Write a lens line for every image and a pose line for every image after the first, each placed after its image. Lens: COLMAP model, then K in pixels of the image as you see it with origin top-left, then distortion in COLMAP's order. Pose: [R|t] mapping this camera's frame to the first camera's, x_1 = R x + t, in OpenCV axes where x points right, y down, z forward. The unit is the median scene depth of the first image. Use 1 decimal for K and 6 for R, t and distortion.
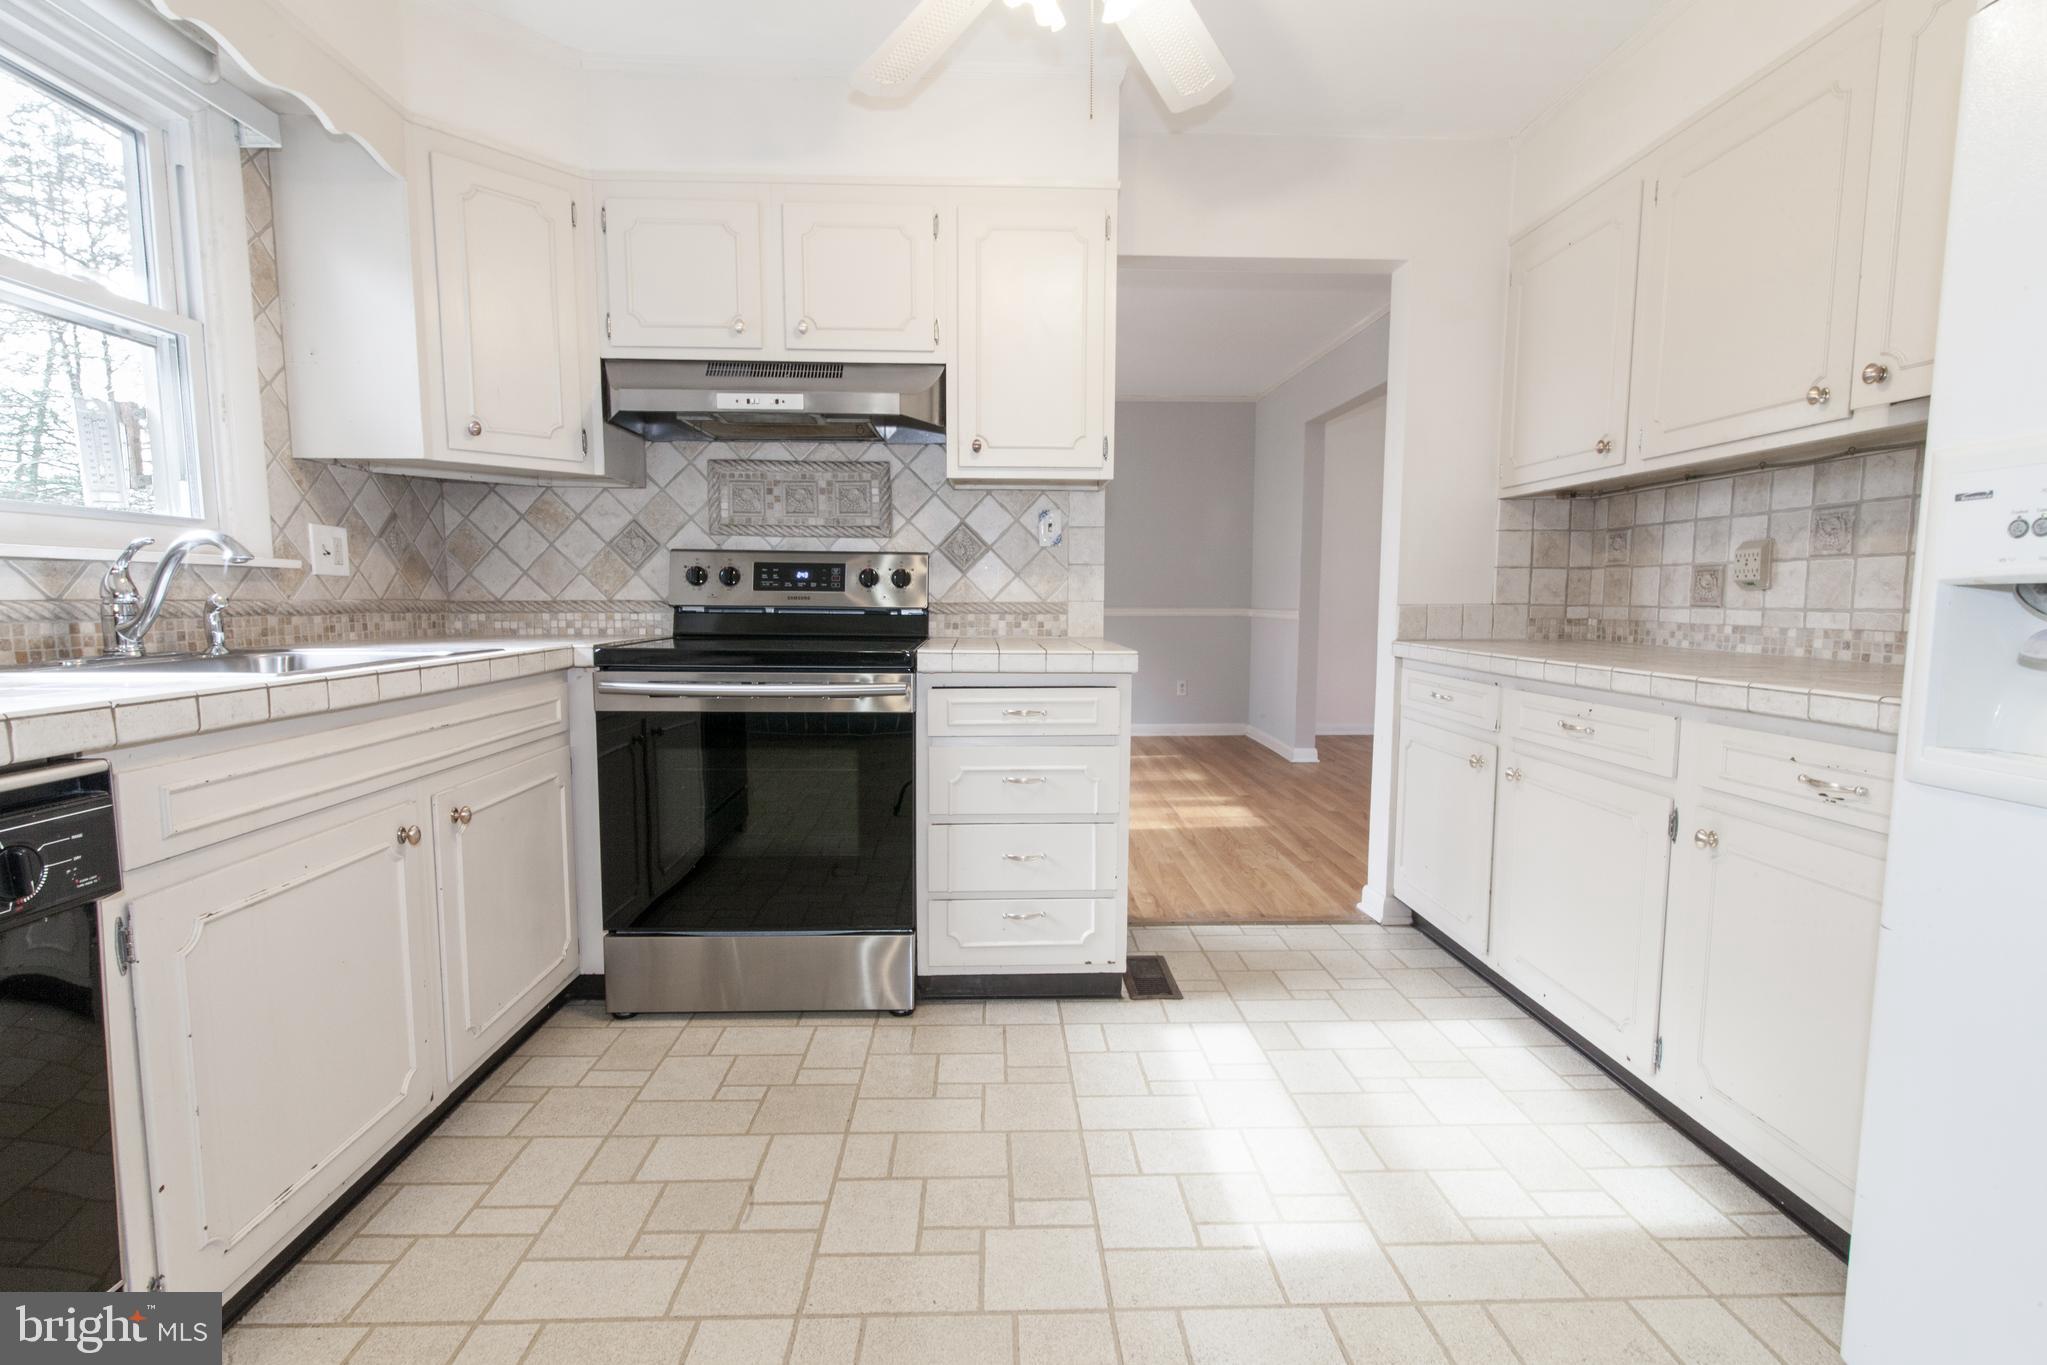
lens RADIAL K [[947.6, 0, 1011.8], [0, 947.6, 685.4], [0, 0, 1]] dist [0.004715, 0.000116]
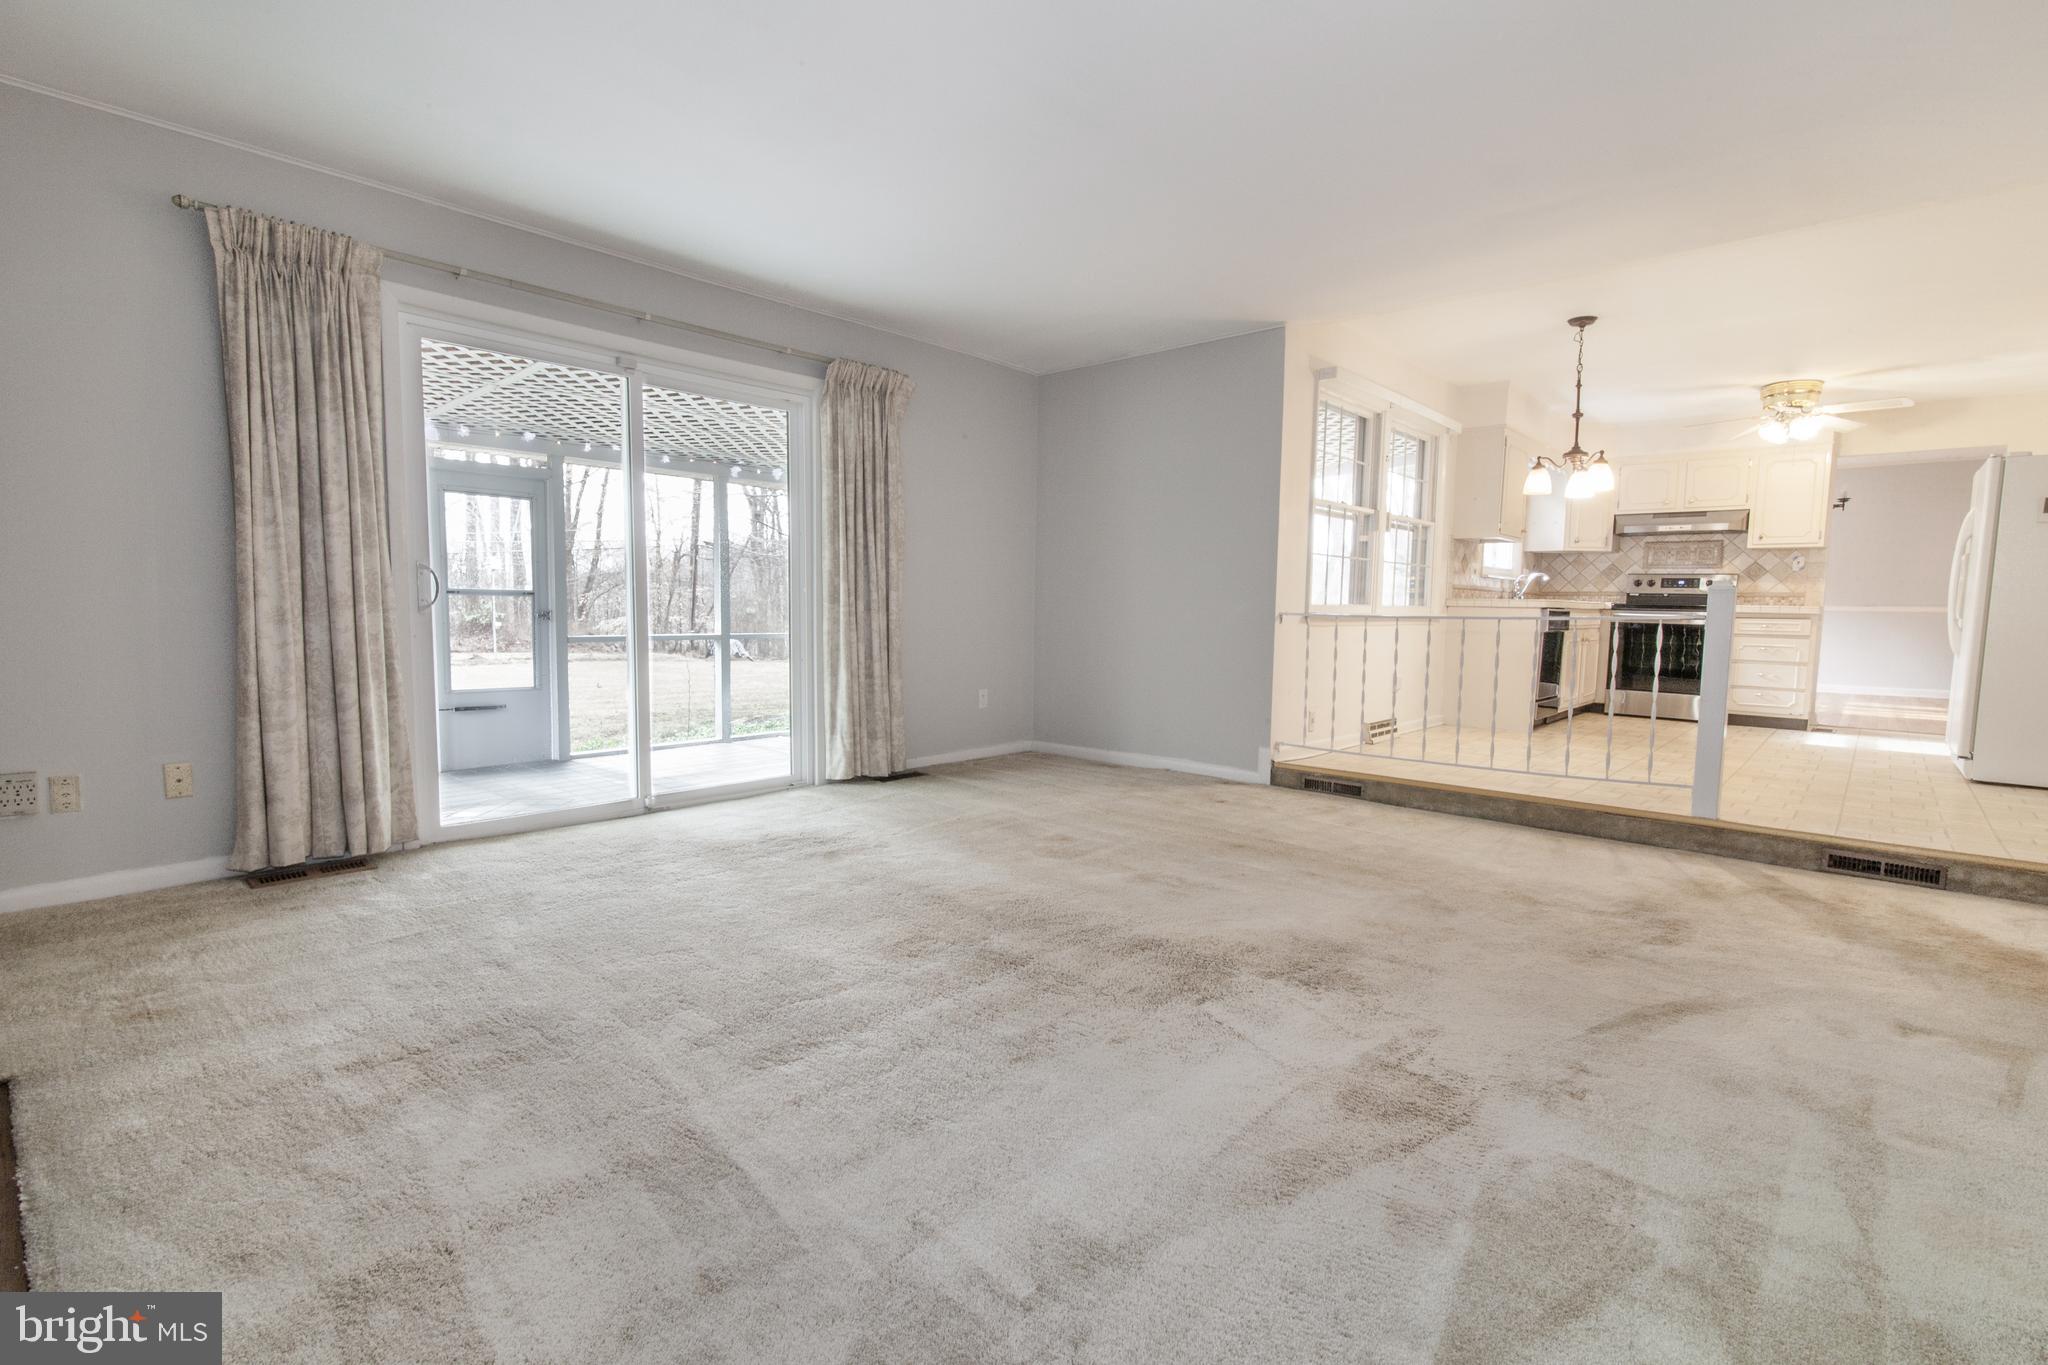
lens RADIAL K [[940.3, 0, 1028.6], [0, 940.3, 683.9], [0, 0, 1]] dist [0.000309, -0.000578]
pose [[0.726401, 0.066991, -0.683999, 0.304400], [-0.077567, 0.996870, 0.015258, 0.295452], [0.682880, 0.041972, 0.729324, -2.376469]]
